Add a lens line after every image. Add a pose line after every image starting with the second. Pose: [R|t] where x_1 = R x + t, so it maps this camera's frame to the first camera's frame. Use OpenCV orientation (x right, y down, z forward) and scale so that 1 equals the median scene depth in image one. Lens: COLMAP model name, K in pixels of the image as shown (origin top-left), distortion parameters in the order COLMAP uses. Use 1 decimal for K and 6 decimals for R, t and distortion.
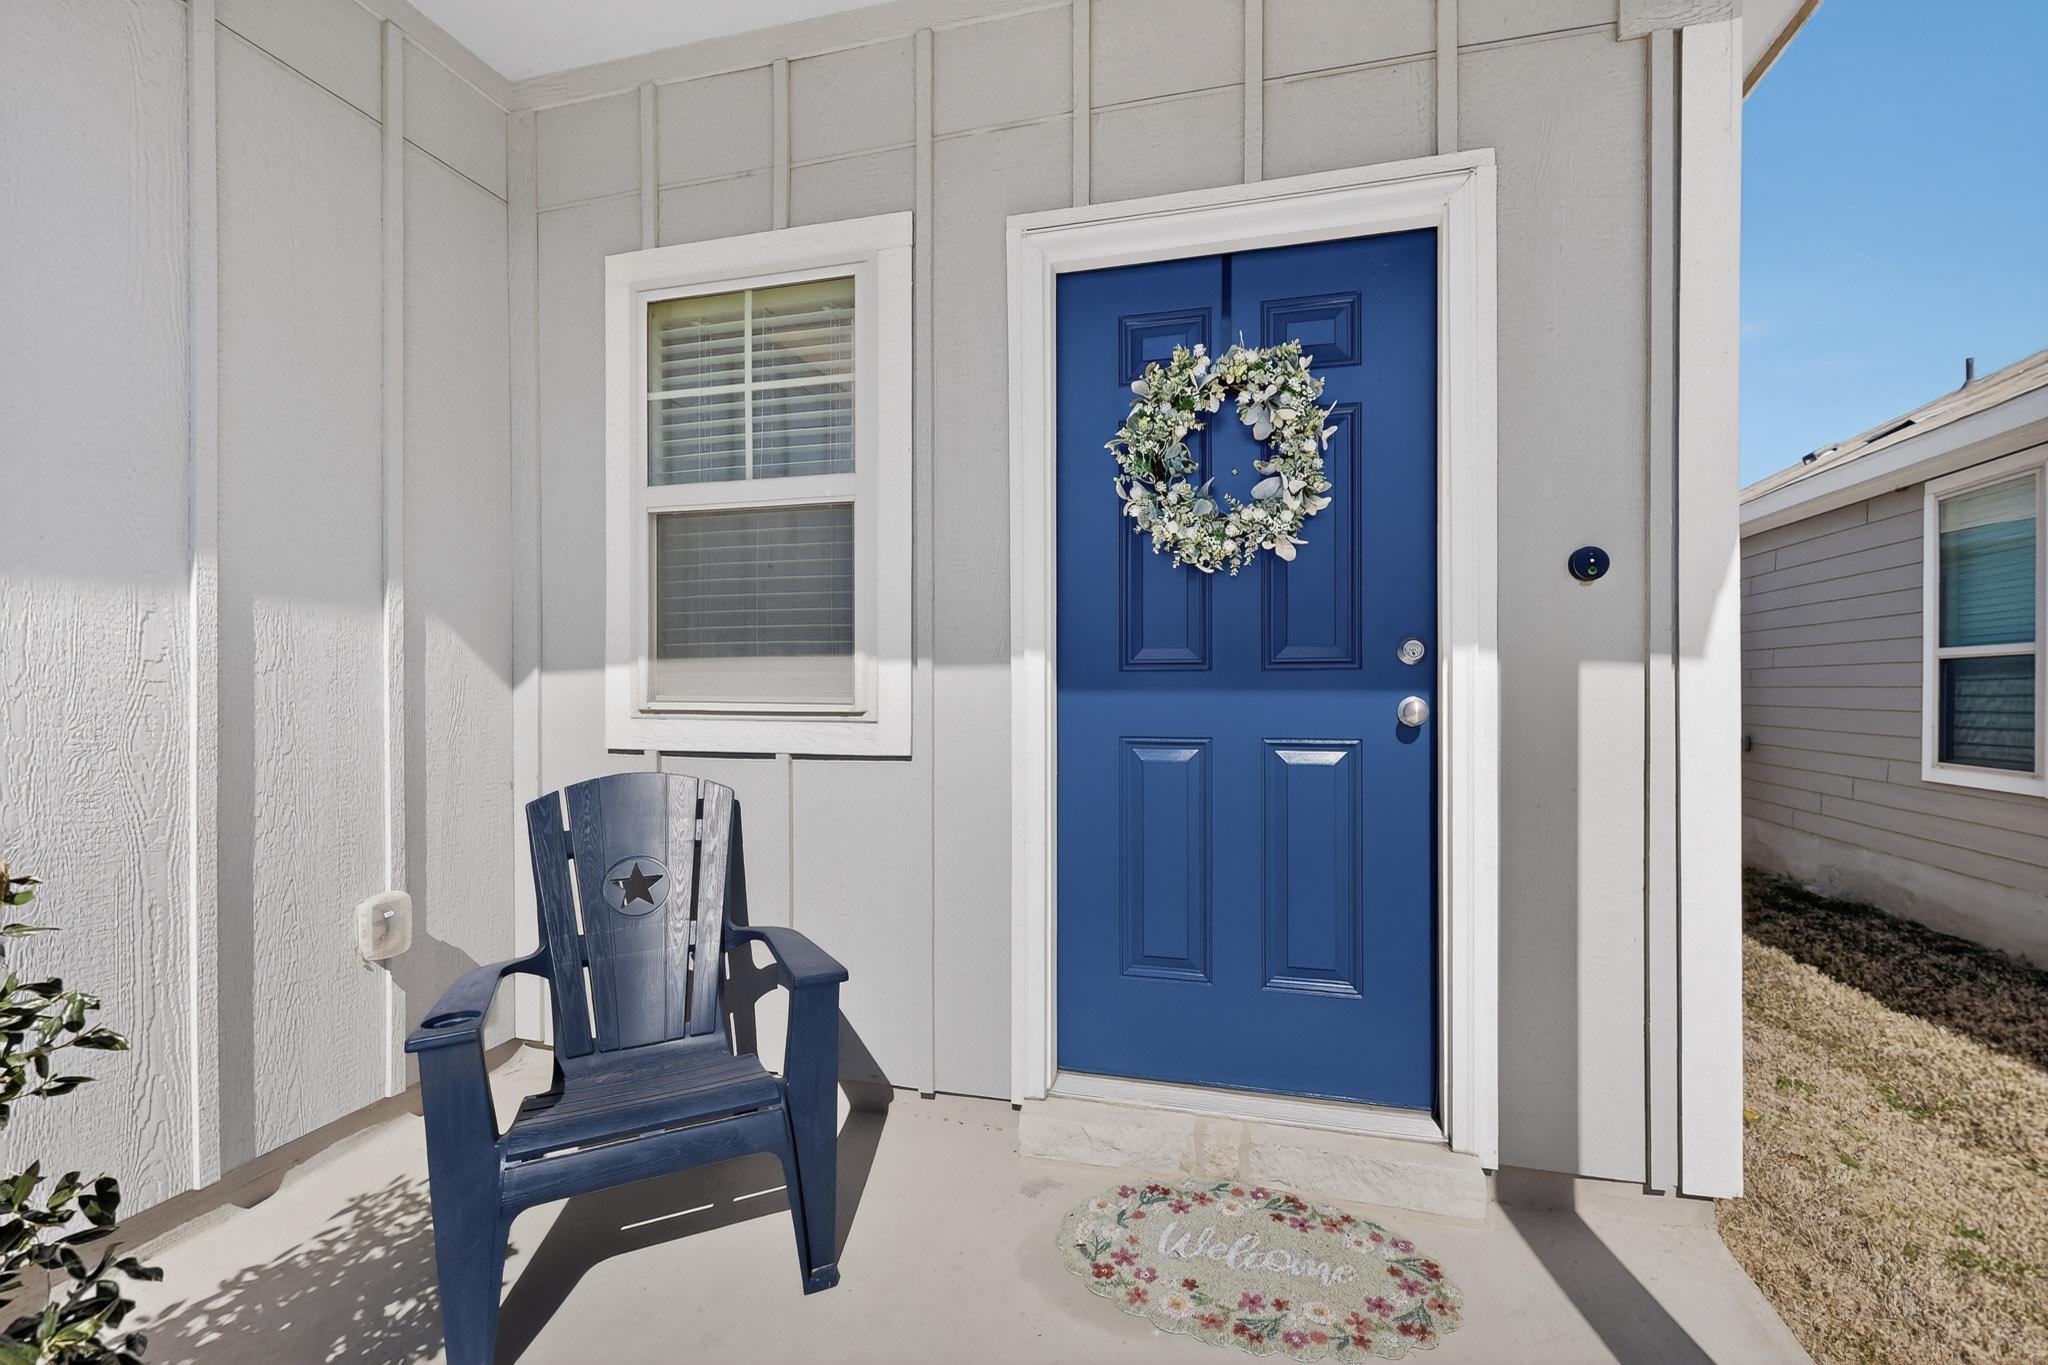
lens RADIAL K [[889.0, 0, 1026.5], [0, 889.0, 686.9], [0, 0, 1]] dist [-0.002002, 0.000626]
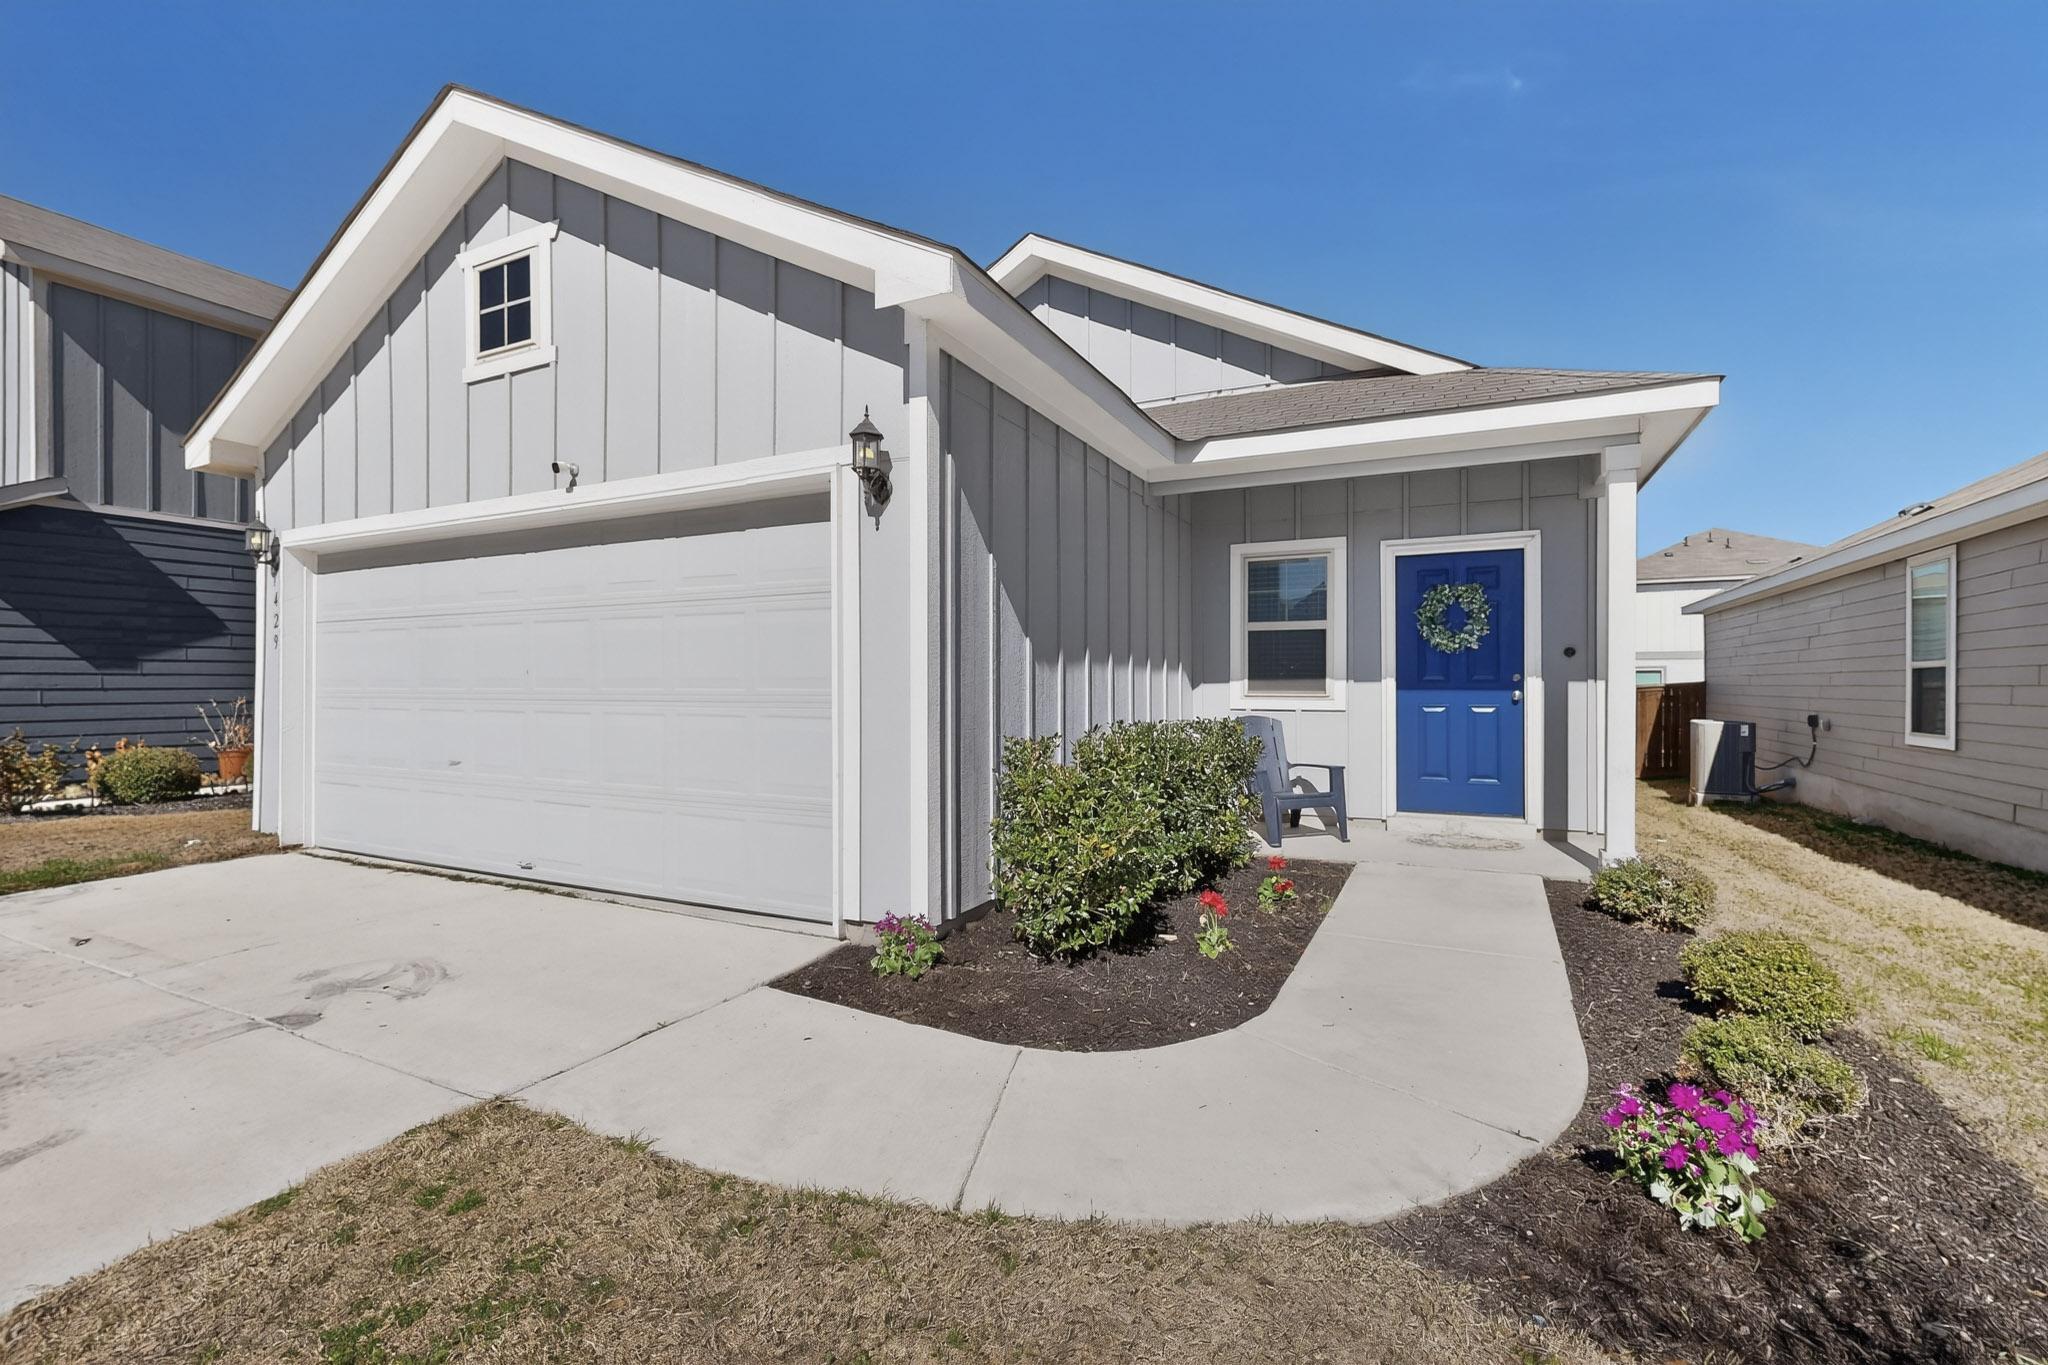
lens RADIAL K [[889.0, 0, 1025.5], [0, 889.0, 685.2], [0, 0, 1]] dist [-0.002002, 0.000626]
pose [[0.982232, -0.005066, -0.187601, -0.658734], [0.004414, 0.999983, -0.003890, -0.004979], [0.187617, 0.002993, 0.982238, -2.307218]]
